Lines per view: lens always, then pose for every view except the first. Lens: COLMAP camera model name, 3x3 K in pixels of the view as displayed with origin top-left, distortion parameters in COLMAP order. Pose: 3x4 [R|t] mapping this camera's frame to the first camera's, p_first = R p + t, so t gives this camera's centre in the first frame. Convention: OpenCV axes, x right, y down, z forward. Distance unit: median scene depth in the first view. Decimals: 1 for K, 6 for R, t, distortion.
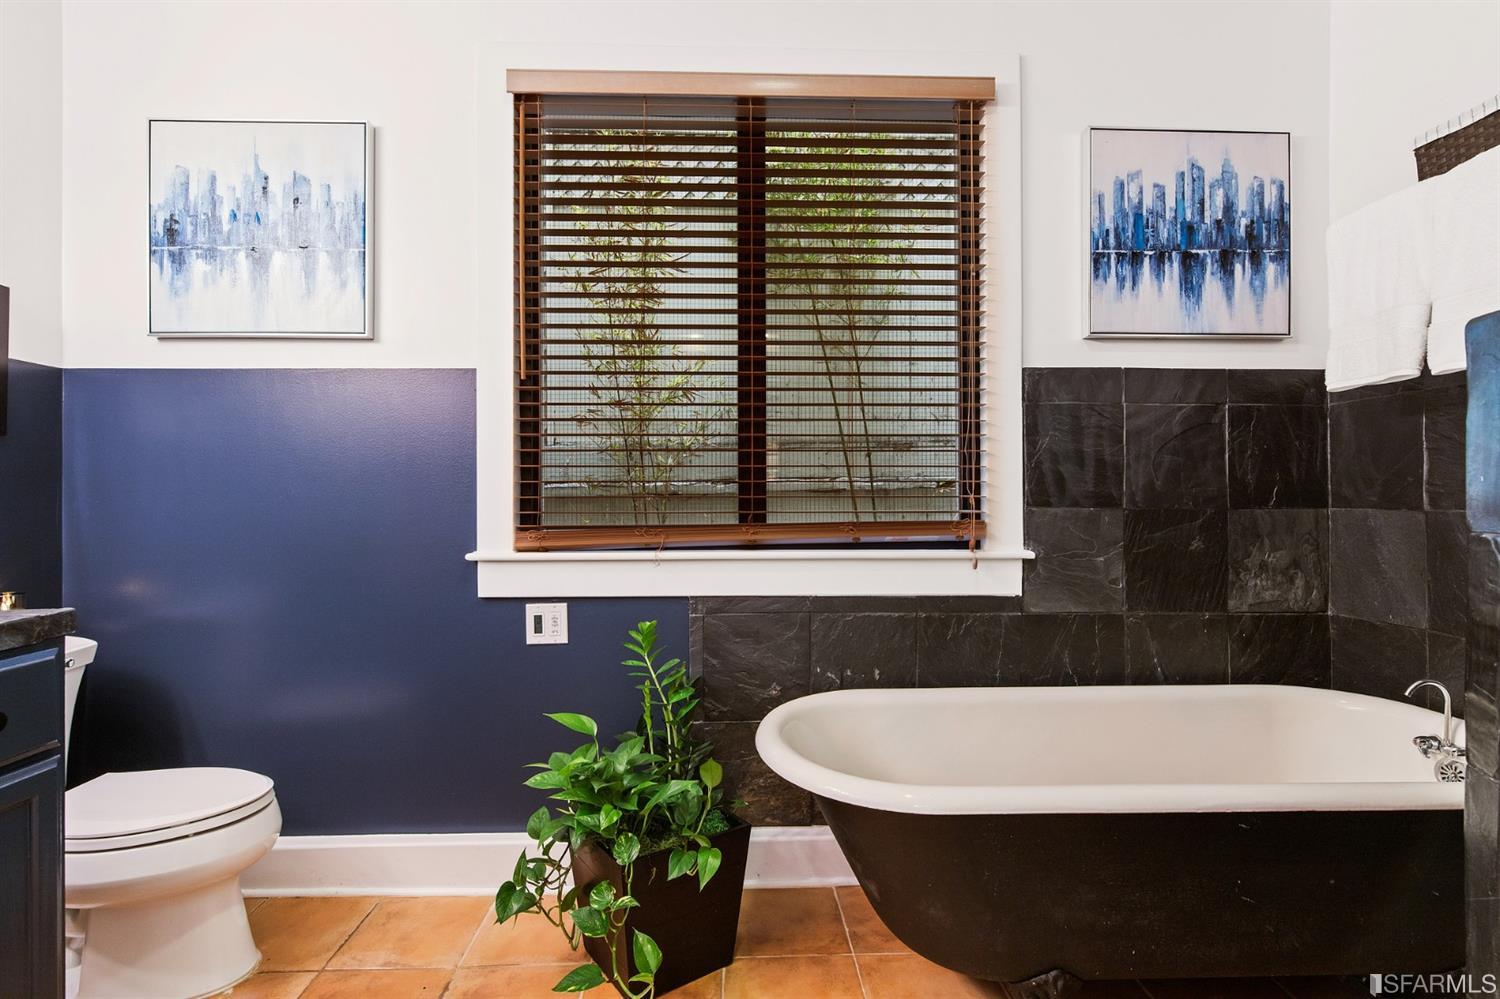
lens RADIAL K [[706.5, 0, 750.5], [0, 706.5, 498.6], [0, 0, 1]] dist [0.003105, 0.001160]
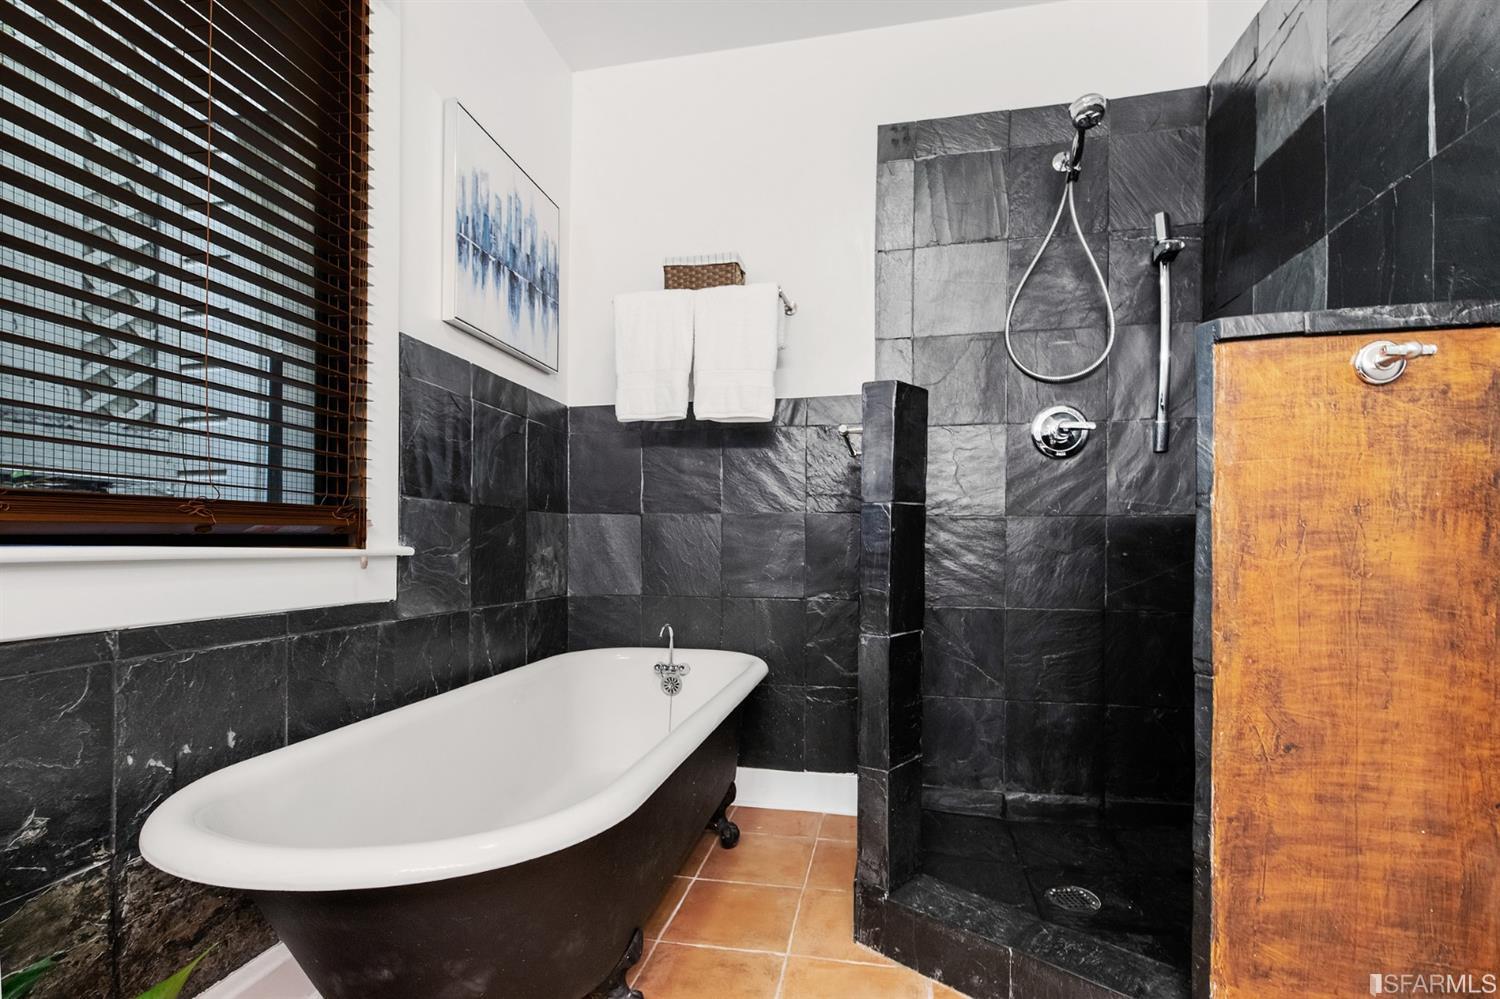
lens RADIAL K [[668.8, 0, 761.4], [0, 668.8, 545.4], [0, 0, 1]] dist [-0.001825, -0.000054]
pose [[0.226888, -0.001626, 0.973920, -0.298806], [-0.004962, 0.999984, 0.002825, 0.067625], [-0.973908, -0.005473, 0.226876, 0.390652]]
